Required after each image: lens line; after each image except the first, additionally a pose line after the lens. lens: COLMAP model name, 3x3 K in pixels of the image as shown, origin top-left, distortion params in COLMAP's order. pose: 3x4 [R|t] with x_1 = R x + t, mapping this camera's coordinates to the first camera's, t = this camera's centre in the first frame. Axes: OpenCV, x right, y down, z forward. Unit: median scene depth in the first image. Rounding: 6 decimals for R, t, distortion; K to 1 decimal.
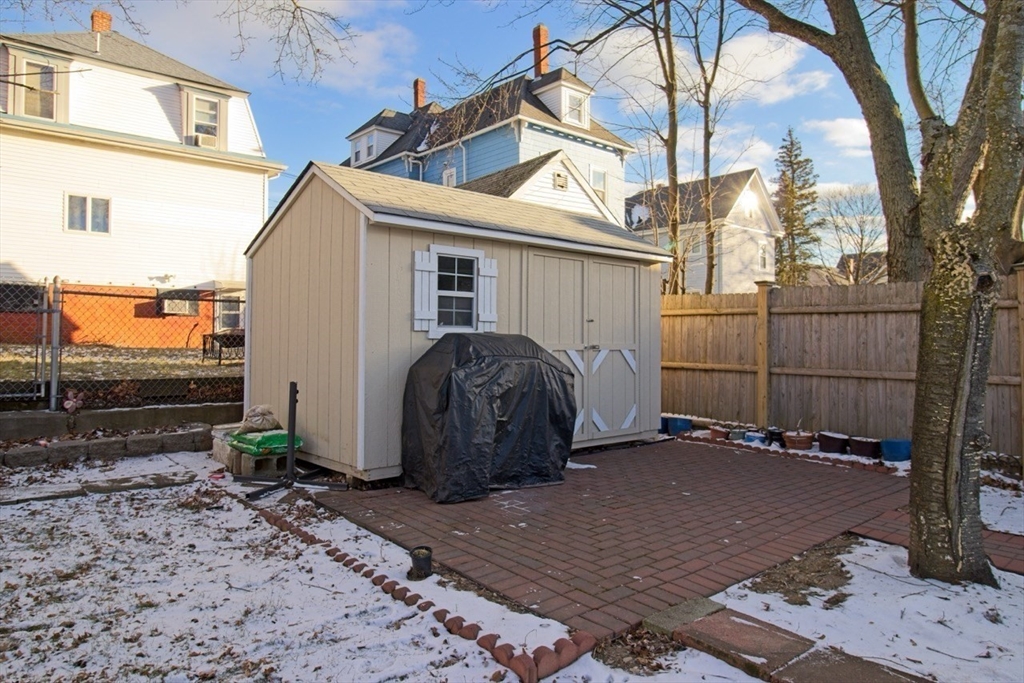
lens RADIAL K [[663.6, 0, 514.3], [0, 663.6, 335.1], [0, 0, 1]] dist [-0.002093, -0.002899]
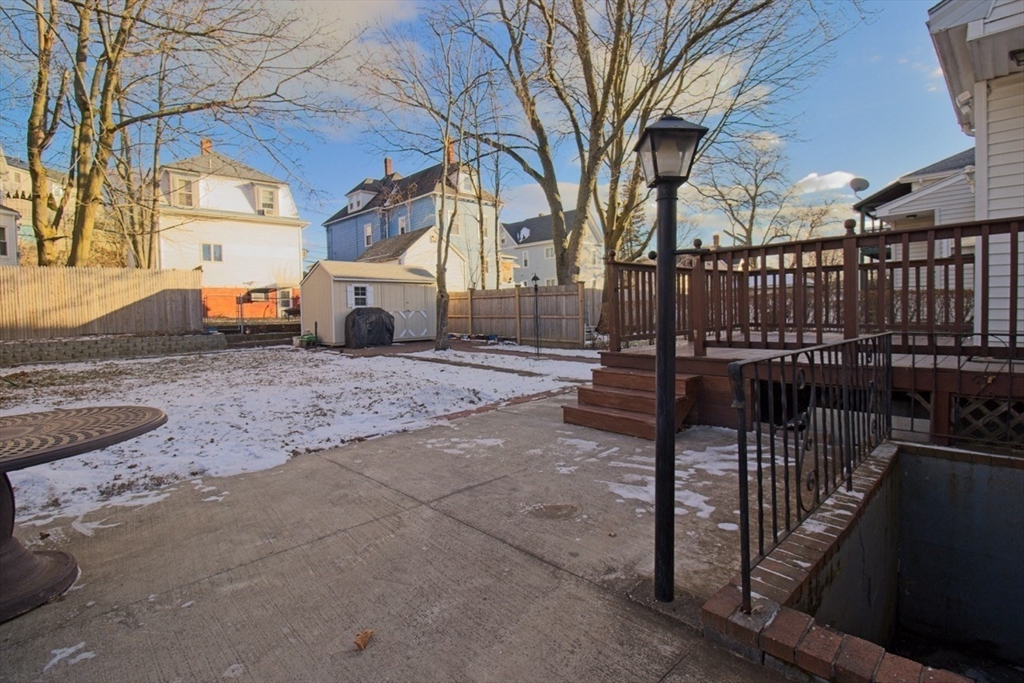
lens RADIAL K [[488.3, 0, 511.7], [0, 488.3, 328.1], [0, 0, 1]] dist [0.003093, -0.014188]
pose [[0.998328, -0.027289, 0.050957, 0.197775], [0.025008, 0.998680, 0.044871, 0.003386], [-0.052114, -0.043522, 0.997692, -0.569728]]
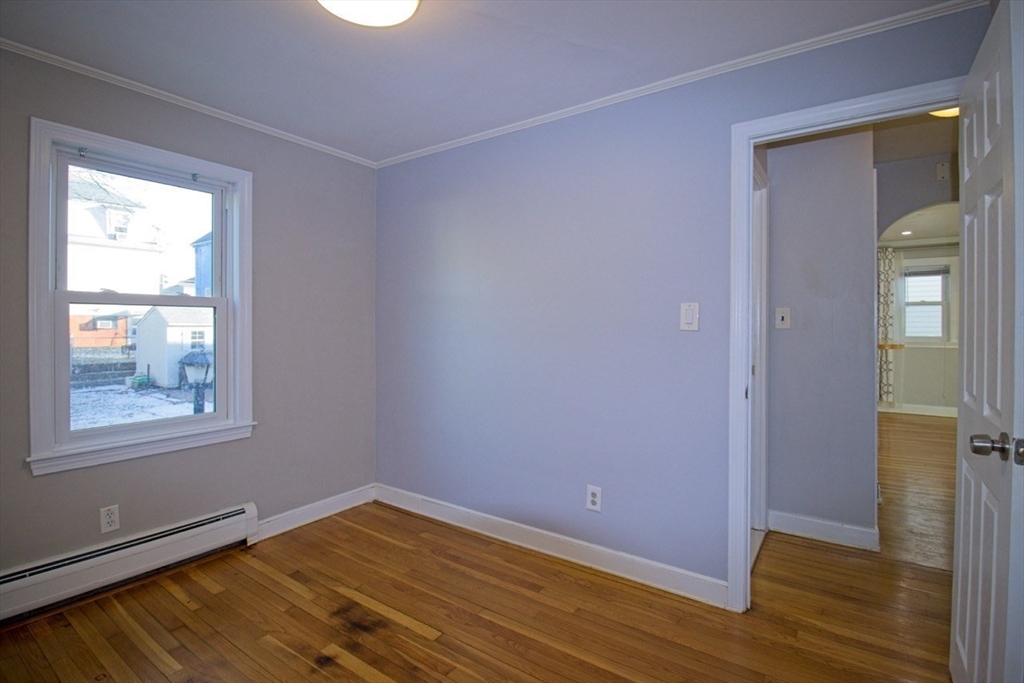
lens RADIAL K [[488.3, 0, 511.7], [0, 488.3, 328.1], [0, 0, 1]] dist [0.003093, -0.014188]
pose [[0.970857, -0.004082, 0.239625, 0.329172], [0.001080, 0.999919, 0.012658, -0.054566], [-0.239658, -0.012030, 0.970783, -0.715625]]
